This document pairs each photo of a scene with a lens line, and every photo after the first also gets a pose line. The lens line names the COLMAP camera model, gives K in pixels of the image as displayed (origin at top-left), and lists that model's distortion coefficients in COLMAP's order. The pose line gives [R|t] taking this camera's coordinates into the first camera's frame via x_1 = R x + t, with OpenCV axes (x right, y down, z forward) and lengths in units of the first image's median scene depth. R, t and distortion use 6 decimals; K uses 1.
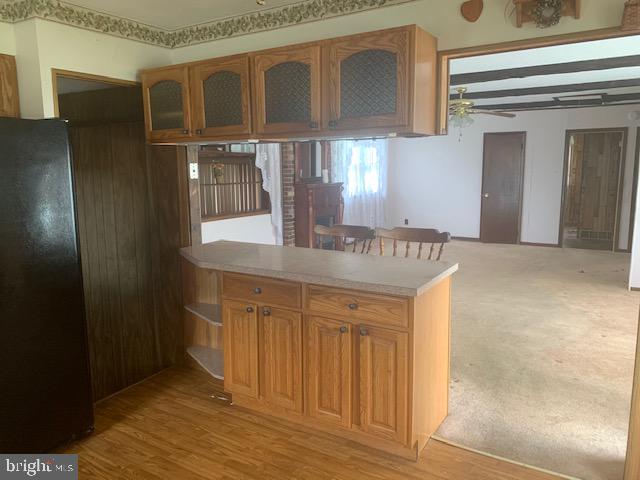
lens RADIAL K [[499.7, 0, 317.5], [0, 499.7, 239.3], [0, 0, 1]] dist [0.026628, -0.007796]
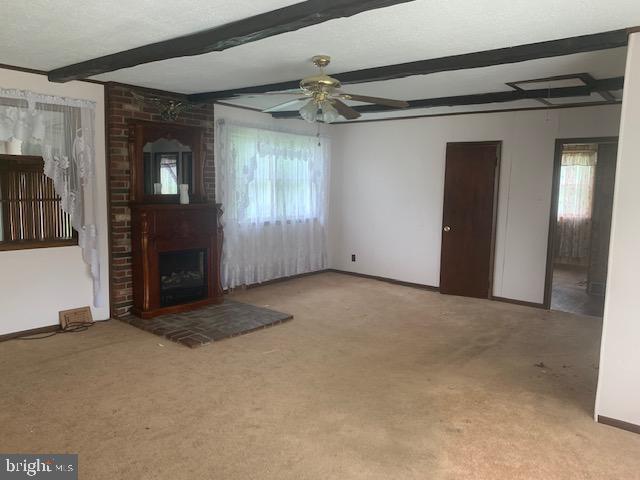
lens RADIAL K [[499.7, 0, 322.3], [0, 499.7, 240.4], [0, 0, 1]] dist [0.026628, -0.007796]
pose [[0.993012, 0.041788, -0.110368, 0.297207], [-0.045792, 0.998372, -0.033995, -0.047271], [0.108768, 0.038811, 0.993309, 0.332156]]
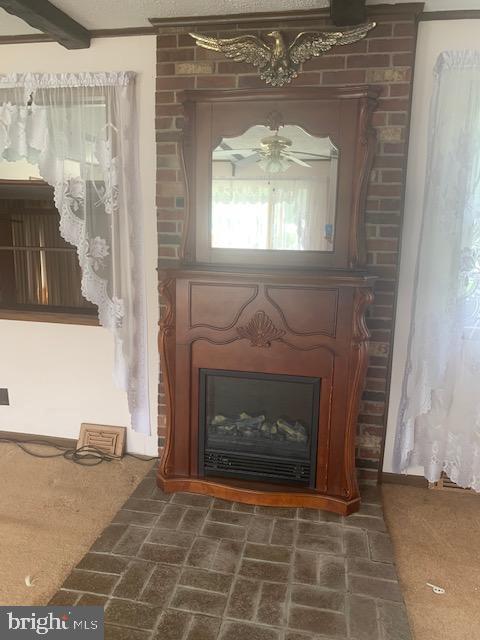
lens RADIAL K [[499.7, 0, 240.0], [0, 499.7, 317.2], [0, 0, 1]] dist [0.026628, -0.007796]
pose [[0.359428, 0.194350, -0.912710, 0.306858], [-0.163051, 0.976106, 0.143639, -0.129692], [0.918818, 0.097190, 0.382529, 0.888505]]
